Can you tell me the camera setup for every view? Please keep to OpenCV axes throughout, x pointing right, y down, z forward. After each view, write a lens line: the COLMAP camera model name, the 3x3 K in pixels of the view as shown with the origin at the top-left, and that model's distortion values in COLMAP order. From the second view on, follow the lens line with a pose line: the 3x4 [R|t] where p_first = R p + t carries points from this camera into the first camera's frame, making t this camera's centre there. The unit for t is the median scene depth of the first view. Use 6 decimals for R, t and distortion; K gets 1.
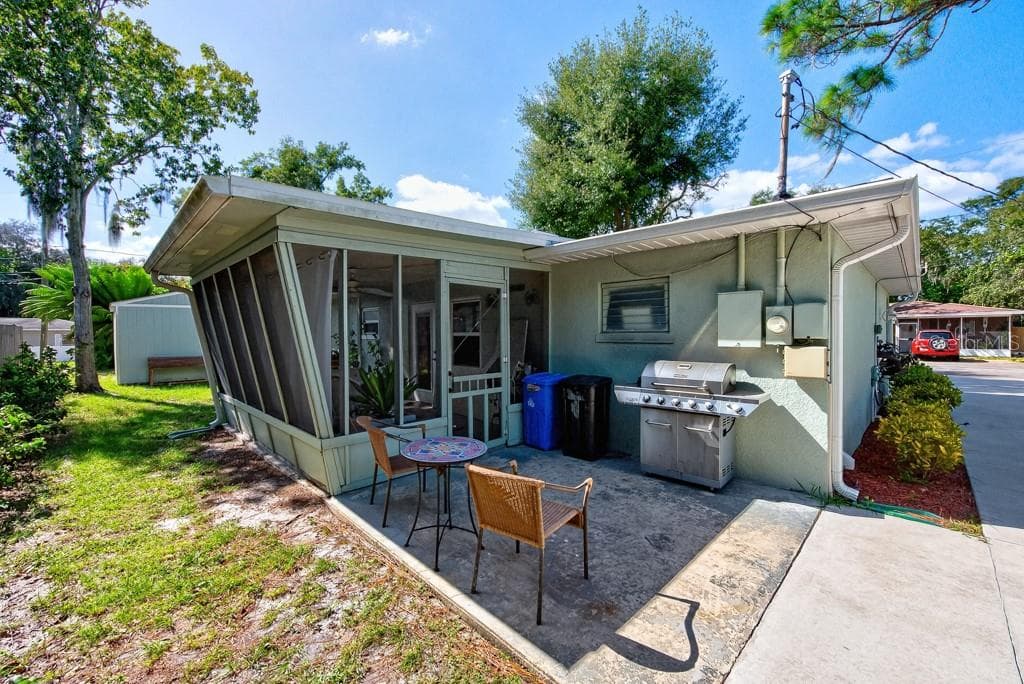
lens RADIAL K [[415.6, 0, 508.1], [0, 415.6, 333.6], [0, 0, 1]] dist [0.000020, -0.000057]
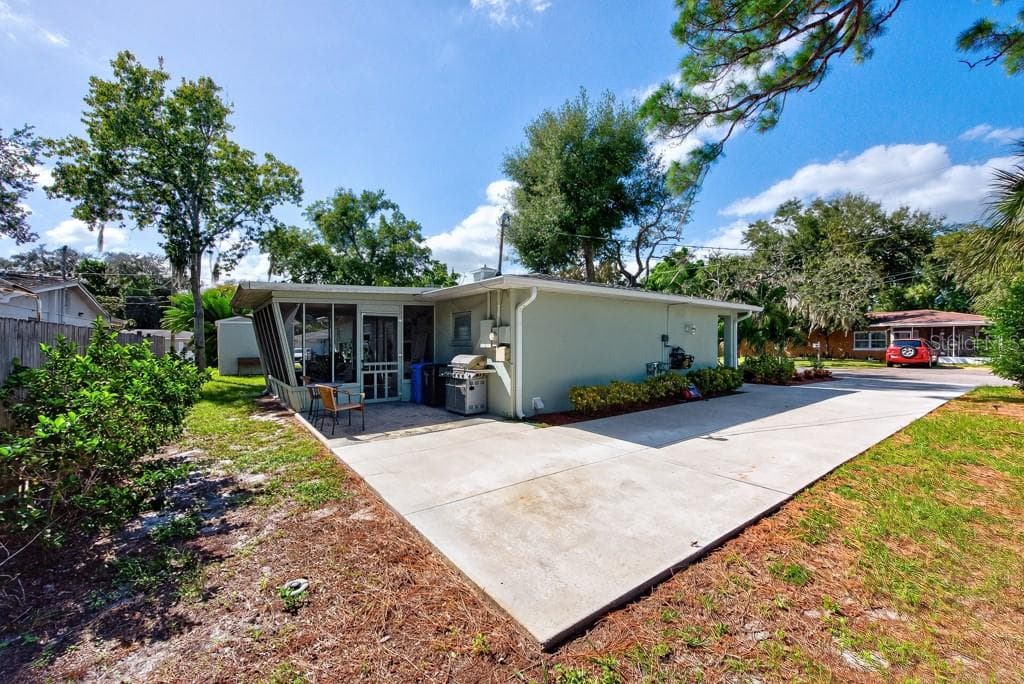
lens RADIAL K [[407.7, 0, 510.0], [0, 407.7, 342.2], [0, 0, 1]] dist [0.000471, -0.000060]
pose [[0.989729, 0.000421, -0.142955, 0.362237], [-0.000393, 1.000000, 0.000224, 0.002218], [0.142955, -0.000165, 0.989729, -0.359501]]
